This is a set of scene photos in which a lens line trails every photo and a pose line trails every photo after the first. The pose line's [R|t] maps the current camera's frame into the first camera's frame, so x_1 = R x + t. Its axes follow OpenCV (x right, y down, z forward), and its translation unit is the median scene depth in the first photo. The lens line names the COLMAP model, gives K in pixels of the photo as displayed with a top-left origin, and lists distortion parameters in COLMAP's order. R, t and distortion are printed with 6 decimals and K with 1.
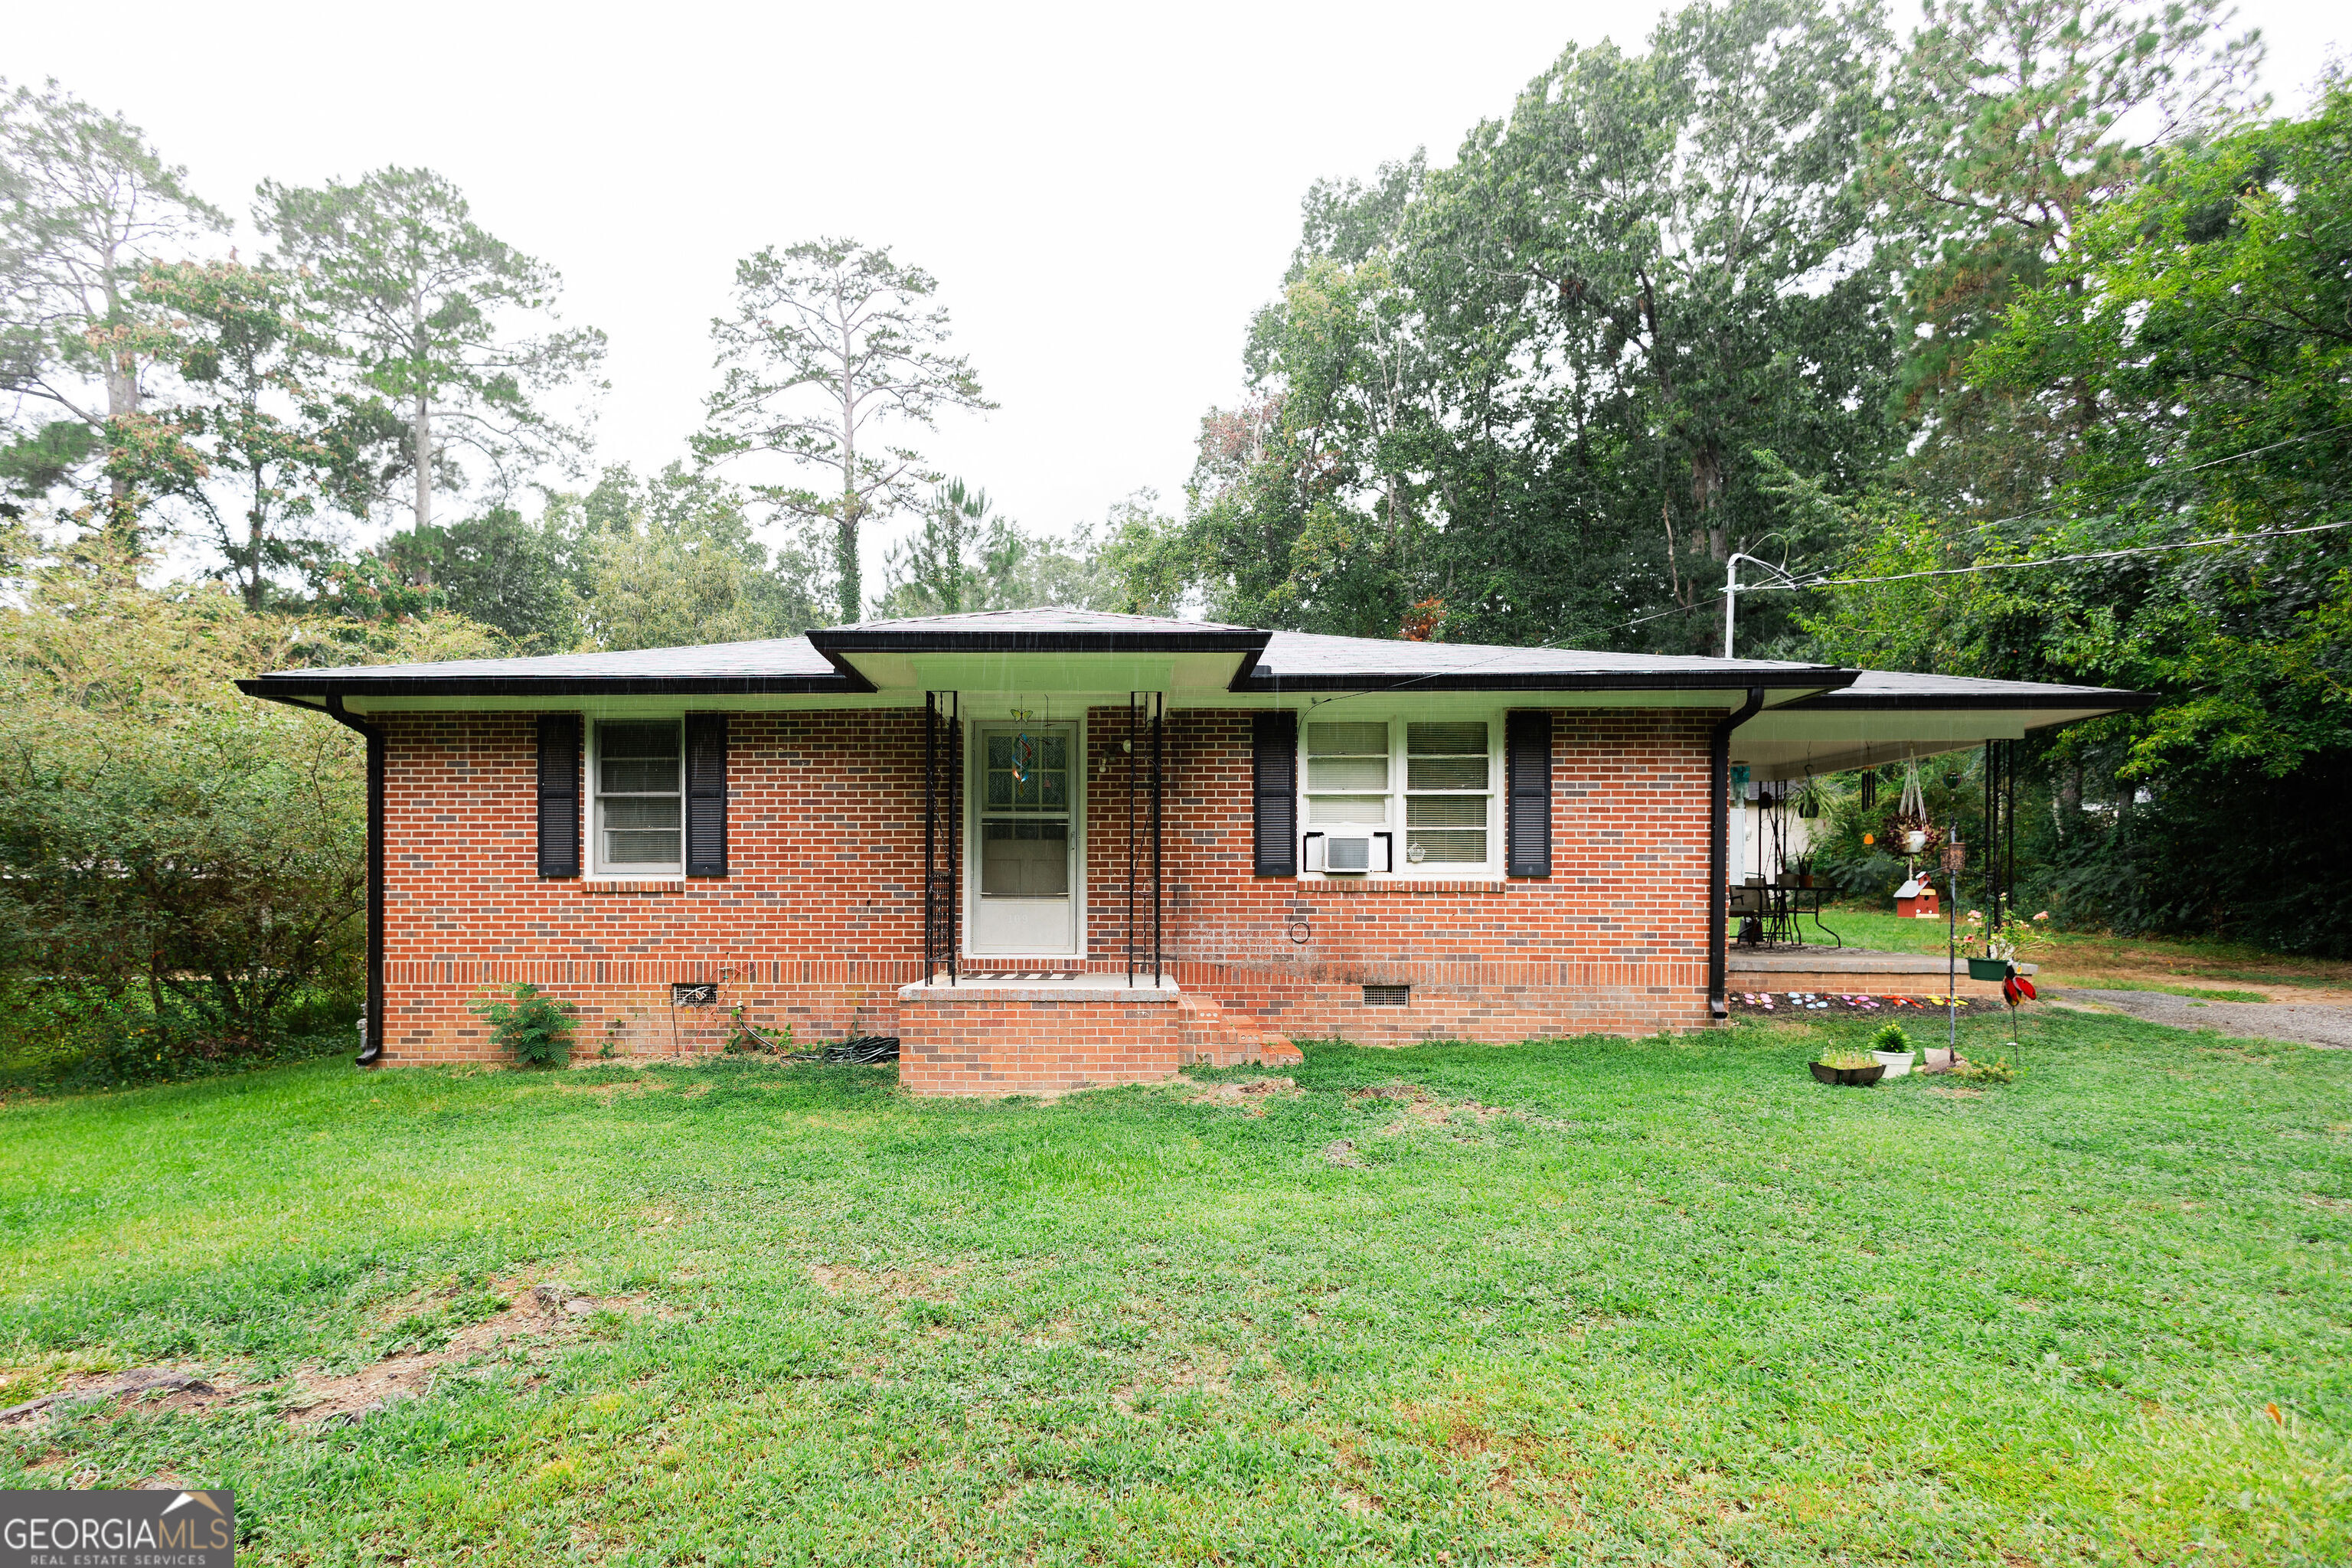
lens RADIAL K [[1052.7, 0, 1175.3], [0, 1052.7, 867.7], [0, 0, 1]] dist [0.008640, -0.000063]
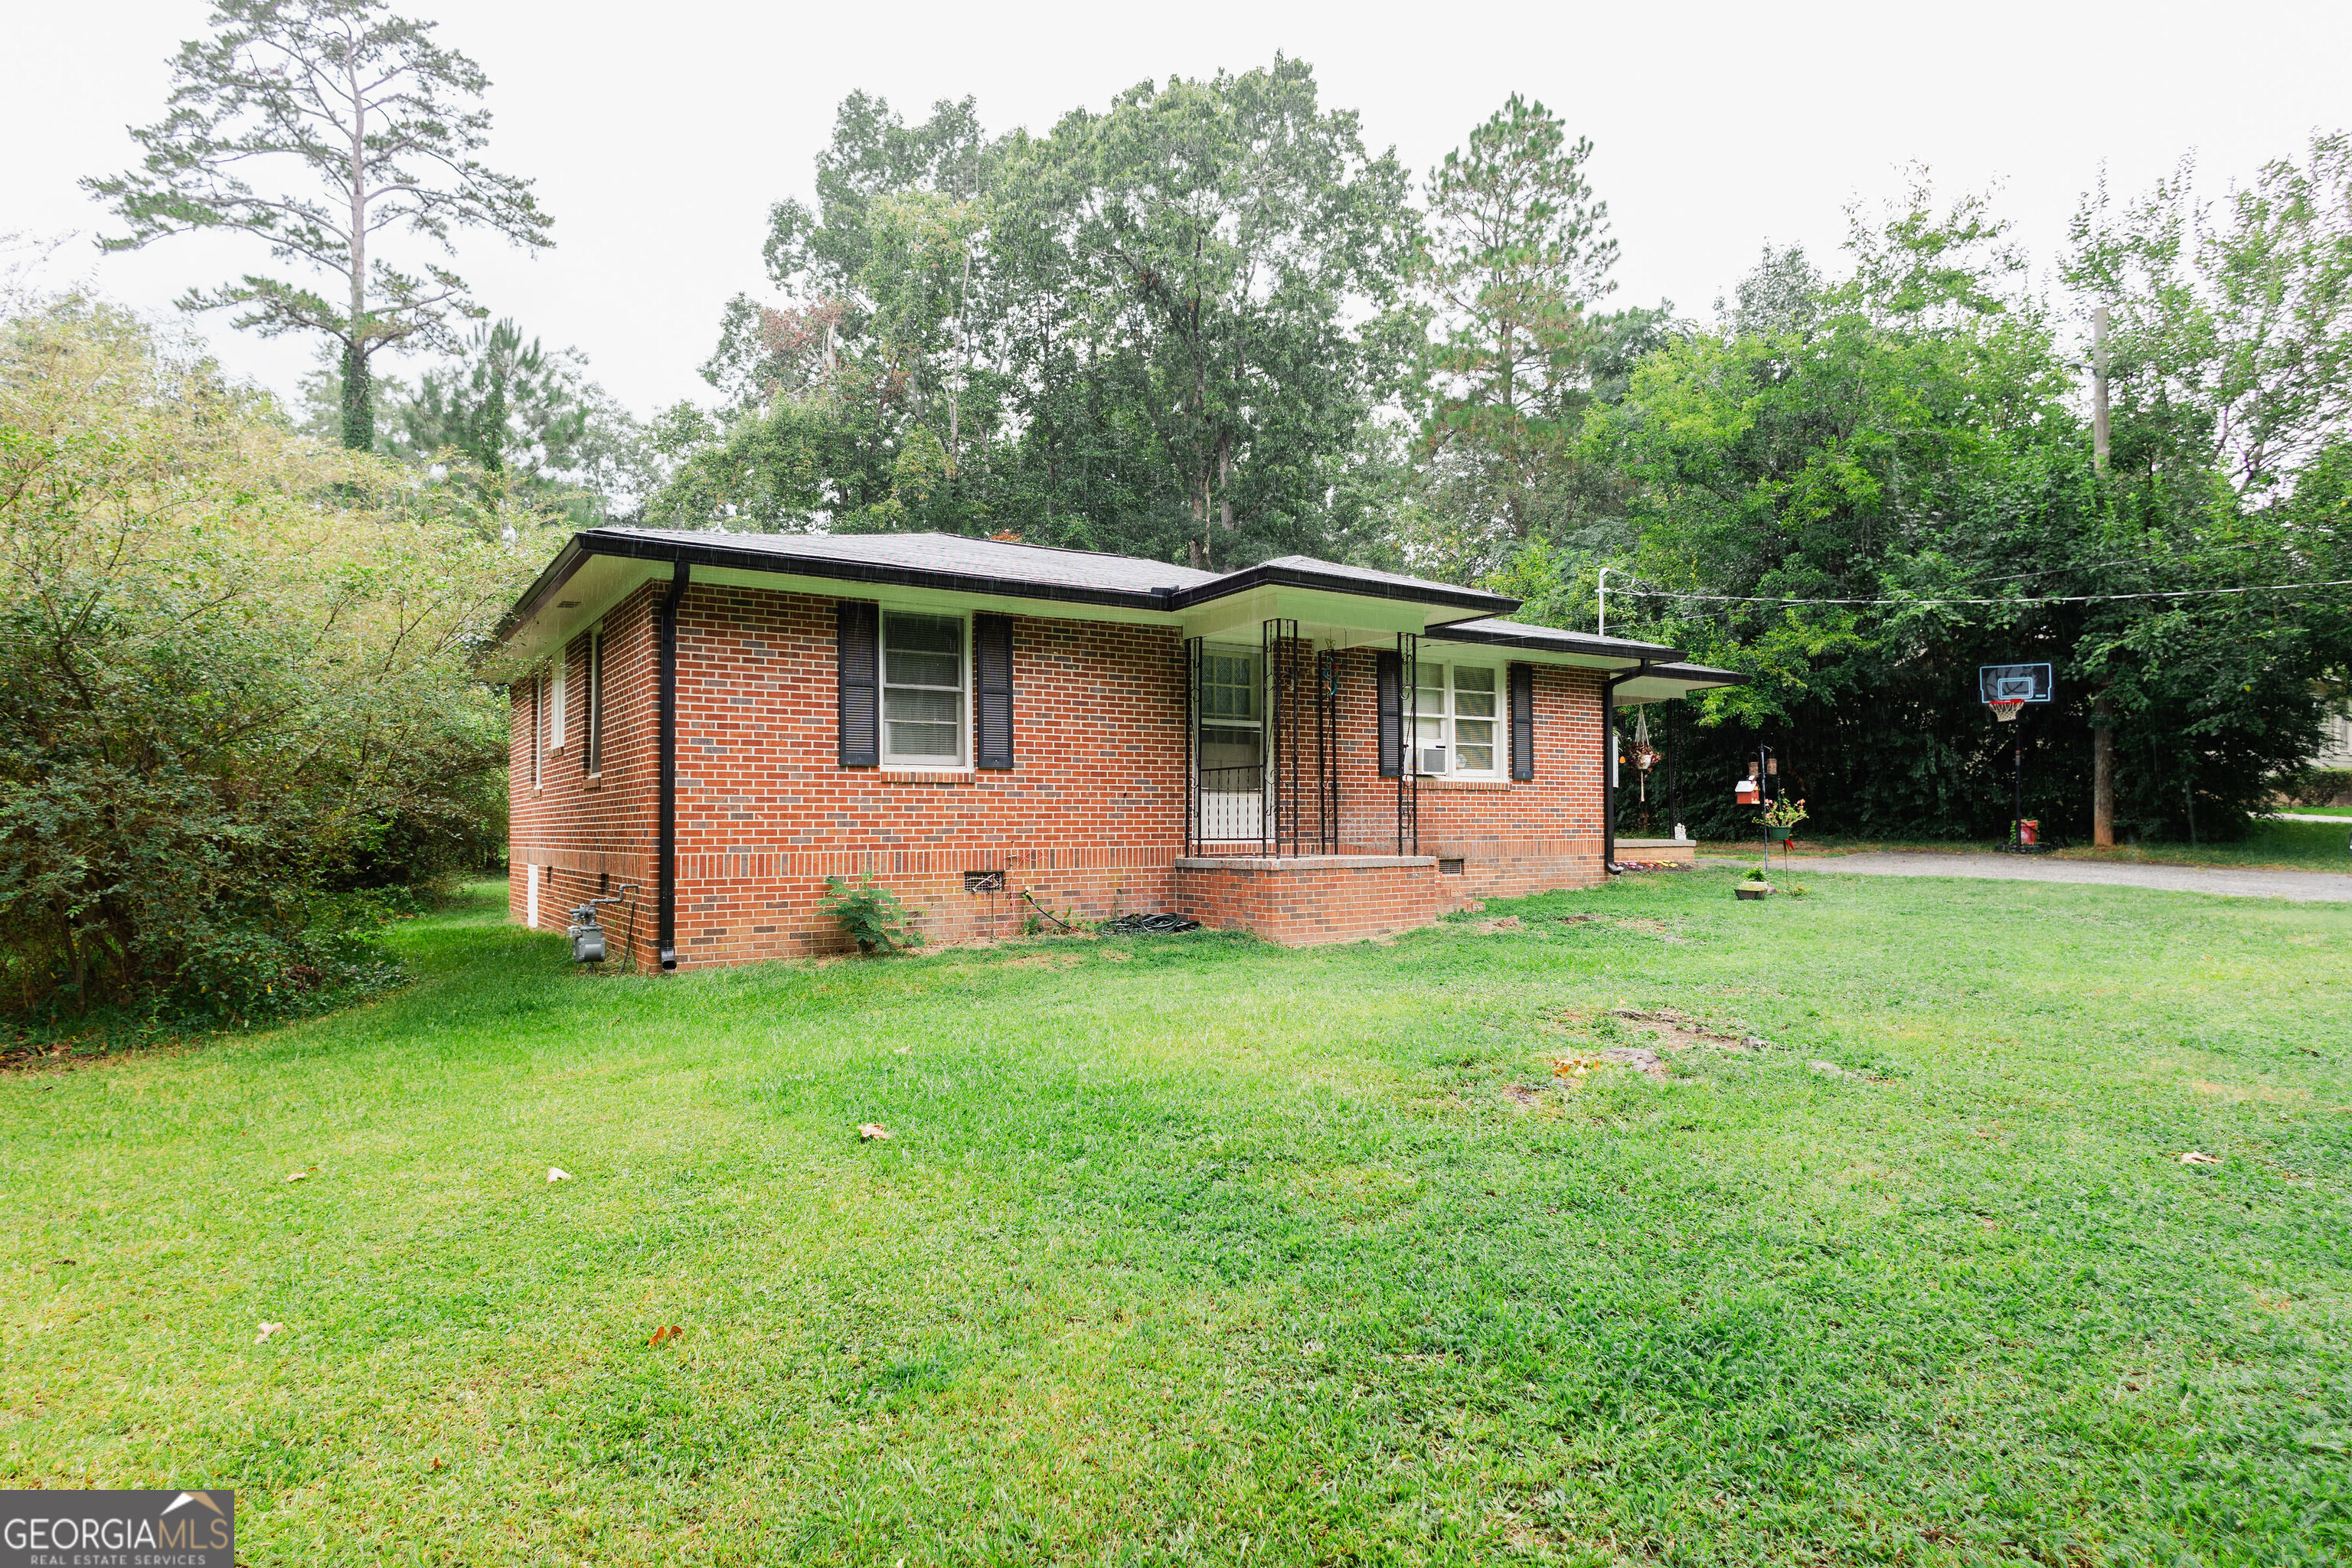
lens RADIAL K [[1052.7, 0, 1186.1], [0, 1052.7, 791.5], [0, 0, 1]] dist [0.008640, -0.000063]
pose [[0.866489, 0.007228, 0.499144, -0.781196], [-0.006042, 0.999974, -0.003992, 0.032930], [-0.499160, 0.000443, 0.866510, -0.004615]]
